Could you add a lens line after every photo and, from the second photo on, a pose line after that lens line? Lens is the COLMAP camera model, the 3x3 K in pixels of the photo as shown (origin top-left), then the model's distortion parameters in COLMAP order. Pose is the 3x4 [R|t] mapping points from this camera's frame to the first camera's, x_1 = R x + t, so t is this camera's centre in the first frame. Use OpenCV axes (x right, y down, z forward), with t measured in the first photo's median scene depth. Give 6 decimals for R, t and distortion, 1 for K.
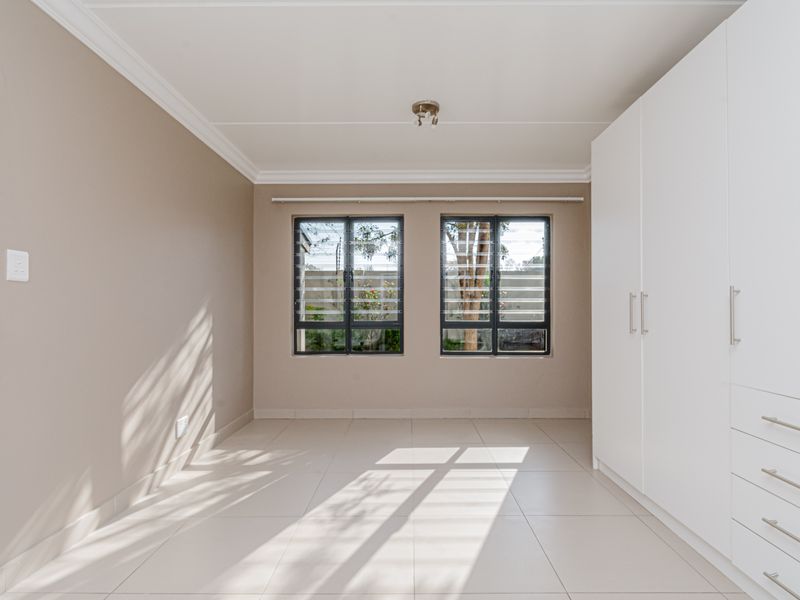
lens RADIAL K [[408.5, 0, 400.7], [0, 408.5, 308.0], [0, 0, 1]] dist [0.000625, -0.001944]
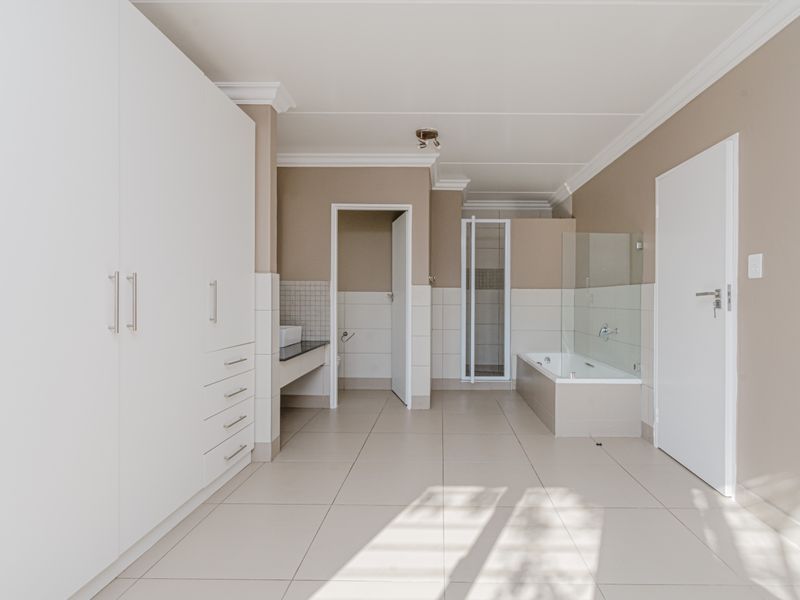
lens RADIAL K [[408.5, 0, 402.0], [0, 408.5, 298.6], [0, 0, 1]] dist [0.000625, -0.001944]
pose [[-0.997195, 0.004530, 0.074704, 0.051055], [0.003960, 0.999962, -0.007778, 0.001529], [-0.074736, -0.007460, -0.997175, 1.944795]]
